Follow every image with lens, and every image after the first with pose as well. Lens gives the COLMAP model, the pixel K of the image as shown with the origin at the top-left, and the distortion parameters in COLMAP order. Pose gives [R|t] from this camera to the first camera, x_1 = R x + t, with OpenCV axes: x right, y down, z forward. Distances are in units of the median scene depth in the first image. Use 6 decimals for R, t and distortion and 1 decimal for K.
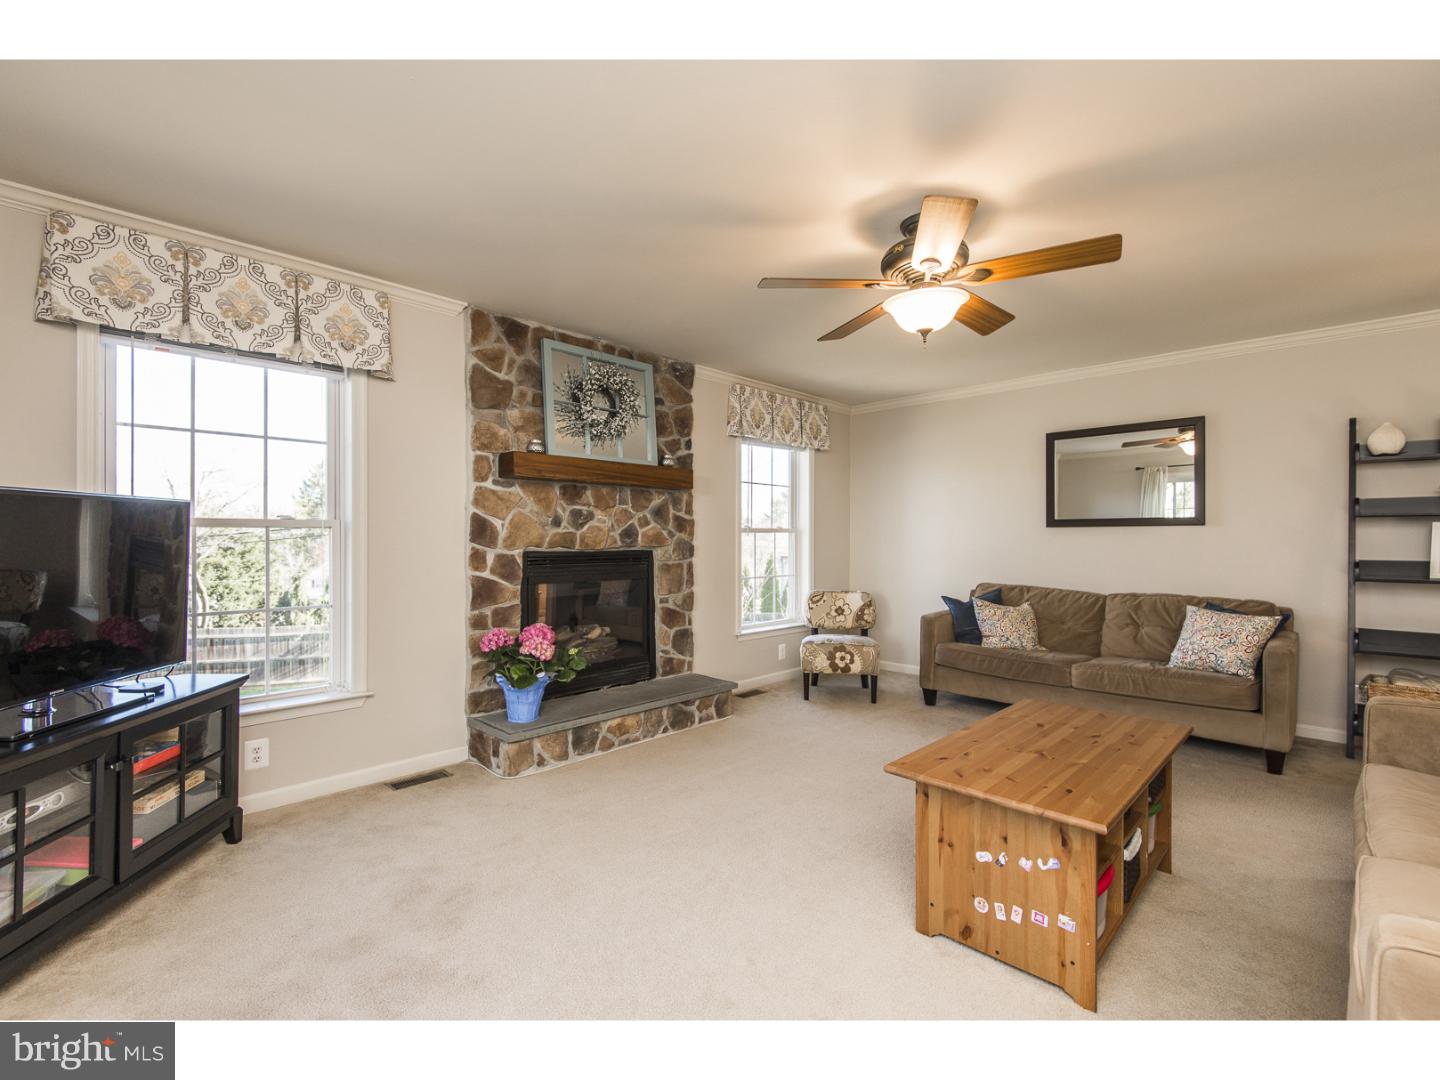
lens RADIAL K [[655.5, 0, 734.3], [0, 655.5, 537.8], [0, 0, 1]] dist [0.003175, -0.007093]
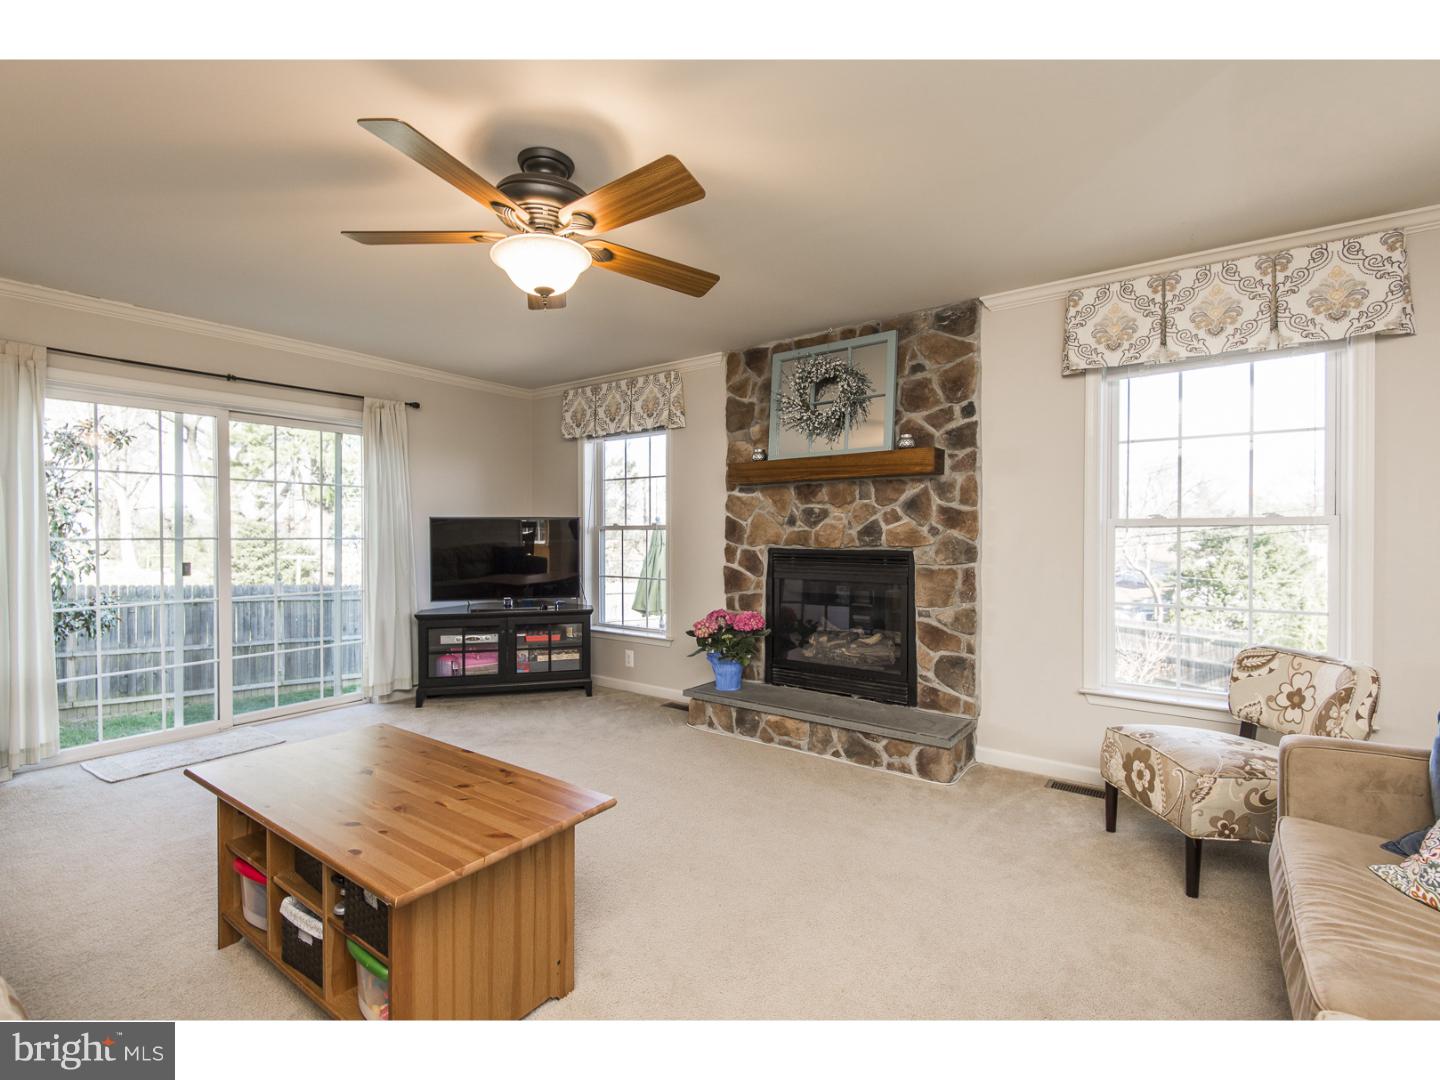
lens RADIAL K [[655.5, 0, 742.8], [0, 655.5, 545.2], [0, 0, 1]] dist [0.003175, -0.007093]
pose [[0.123795, 0.005898, -0.992290, 0.681285], [-0.006319, 0.999967, 0.005155, 0.008884], [0.992288, 0.005632, 0.123828, 0.697121]]
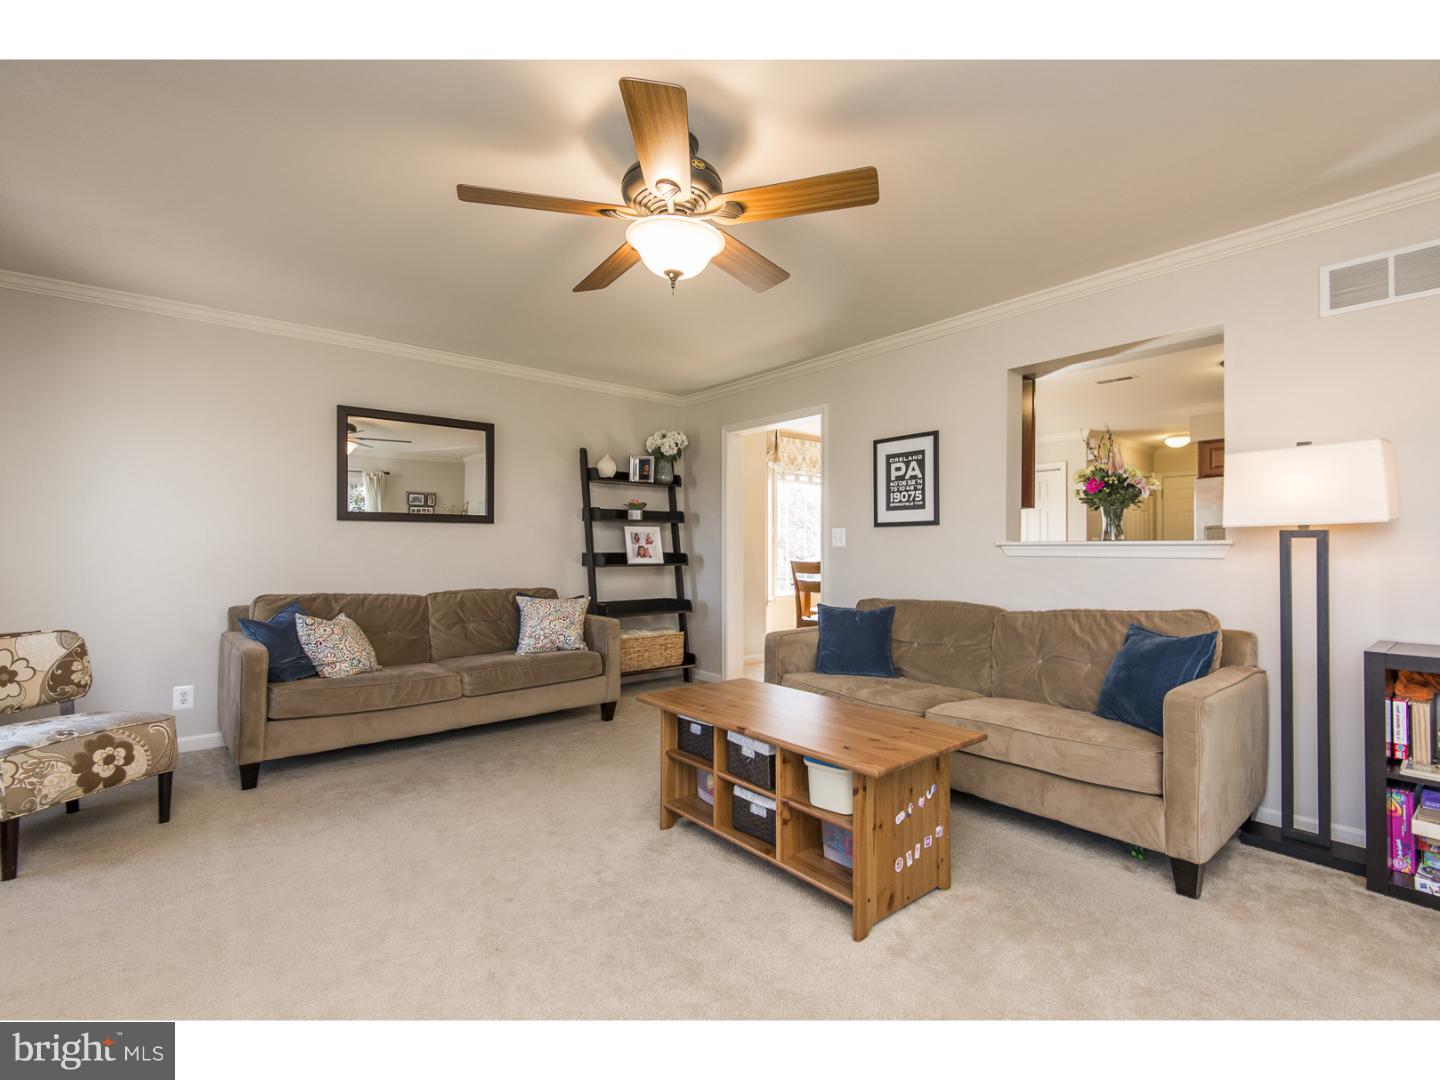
lens RADIAL K [[655.5, 0, 696.4], [0, 655.5, 536.8], [0, 0, 1]] dist [0.003175, -0.007093]
pose [[0.117236, 0.014642, 0.992996, -0.319336], [0.000997, 0.999889, -0.014862, 0.019585], [-0.993104, 0.002732, 0.117209, 0.529551]]
